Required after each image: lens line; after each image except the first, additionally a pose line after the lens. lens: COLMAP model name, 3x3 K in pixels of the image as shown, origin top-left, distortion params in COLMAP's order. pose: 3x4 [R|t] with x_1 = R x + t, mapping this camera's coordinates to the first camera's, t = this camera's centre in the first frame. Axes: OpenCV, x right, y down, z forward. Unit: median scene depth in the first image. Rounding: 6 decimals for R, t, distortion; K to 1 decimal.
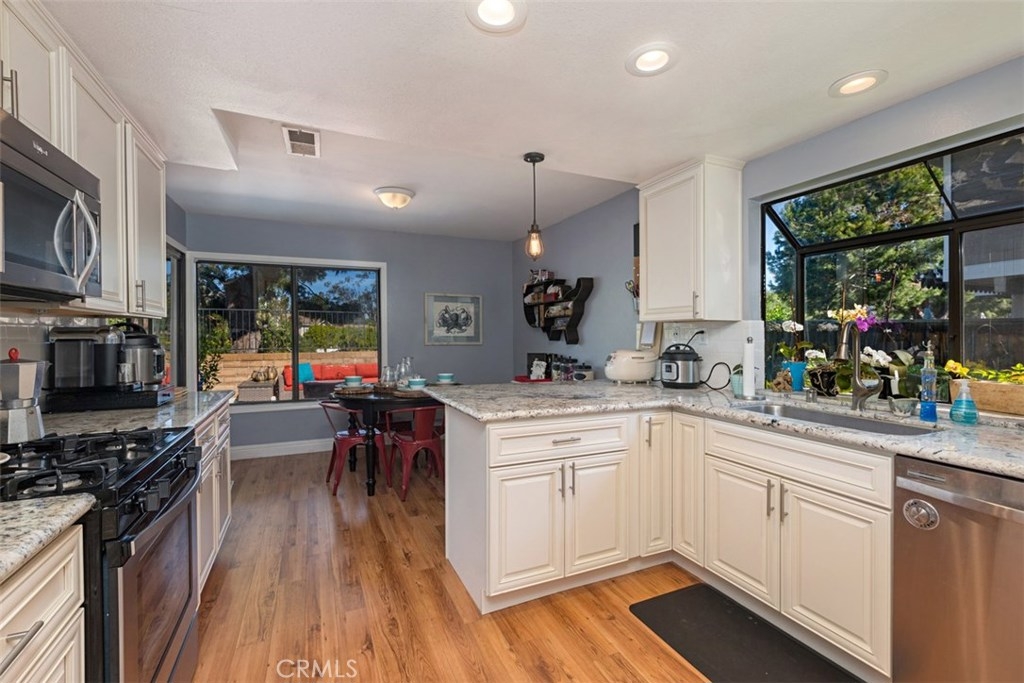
lens RADIAL K [[444.1, 0, 509.9], [0, 444.1, 332.9], [0, 0, 1]] dist [0.003448, -0.000997]
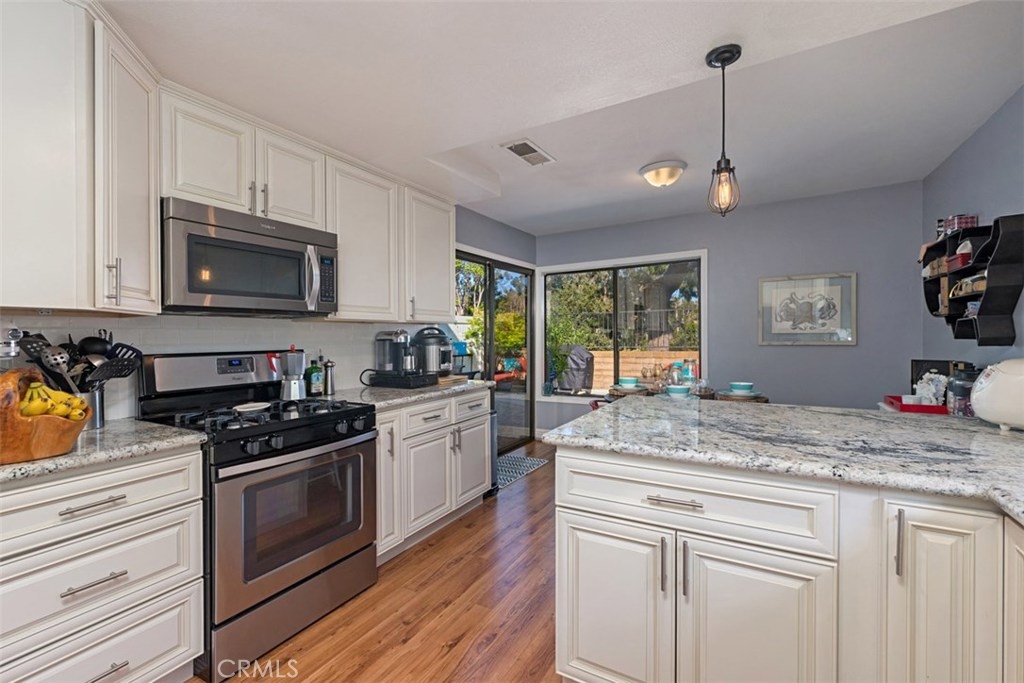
lens RADIAL K [[444.1, 0, 512.2], [0, 444.1, 335.0], [0, 0, 1]] dist [0.003448, -0.000997]
pose [[0.580067, -0.009136, -0.814518, 0.364217], [0.016000, 0.999872, 0.000180, 0.004717], [0.814412, -0.013137, 0.580139, 0.334332]]
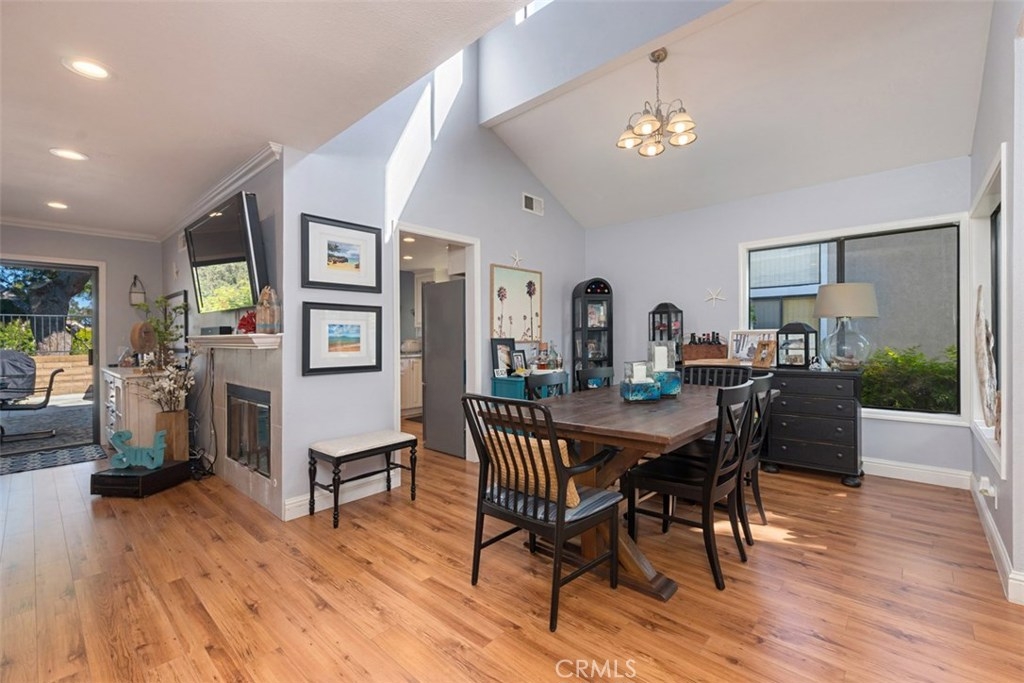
lens RADIAL K [[444.1, 0, 514.5], [0, 444.1, 341.0], [0, 0, 1]] dist [0.003448, -0.000997]
pose [[0.917957, -0.012466, 0.396484, -0.188716], [0.010177, 0.999917, 0.007876, 0.041923], [-0.396550, -0.003195, 0.918008, -1.608386]]
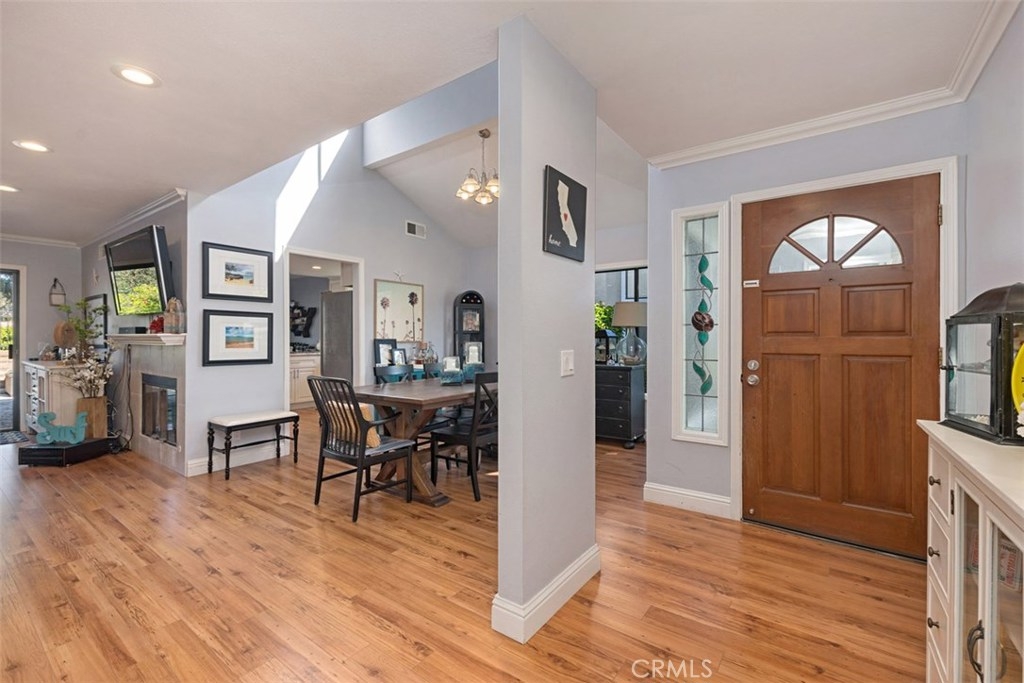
lens RADIAL K [[444.1, 0, 510.6], [0, 444.1, 344.6], [0, 0, 1]] dist [0.003448, -0.000997]
pose [[0.871819, -0.006480, 0.489785, -0.080530], [-0.001284, 0.999879, 0.015514, 0.038283], [-0.489827, -0.014155, 0.871705, -2.088836]]
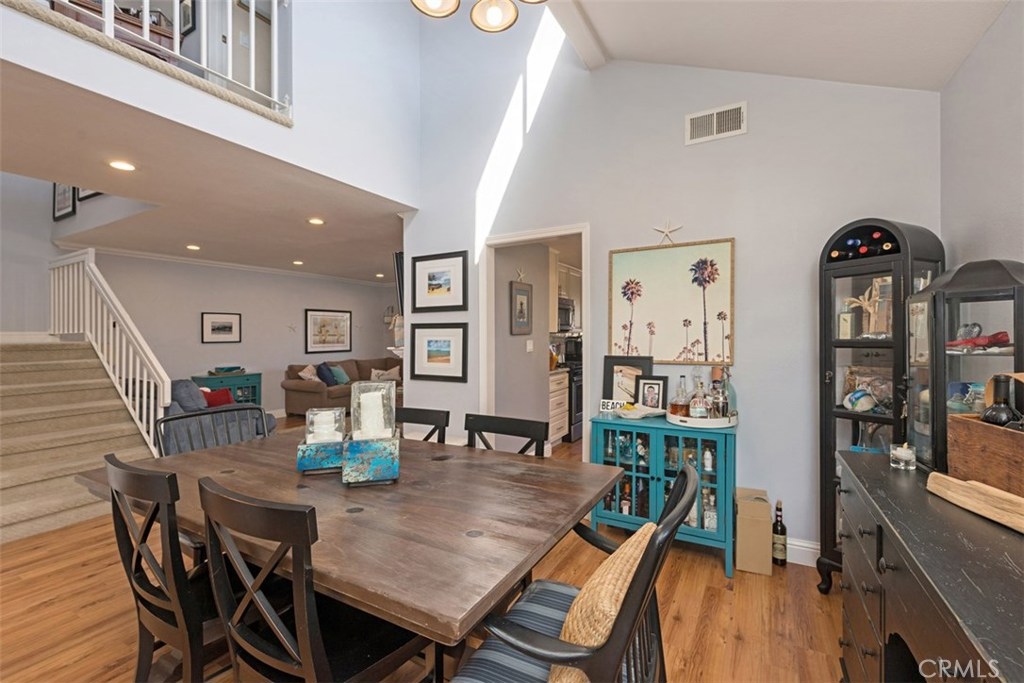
lens RADIAL K [[444.1, 0, 503.6], [0, 444.1, 330.8], [0, 0, 1]] dist [0.003448, -0.000997]
pose [[0.578877, -0.015062, -0.815276, 1.041351], [0.008429, 0.999886, -0.012488, -0.003862], [0.815371, 0.000357, 0.578938, -1.035976]]
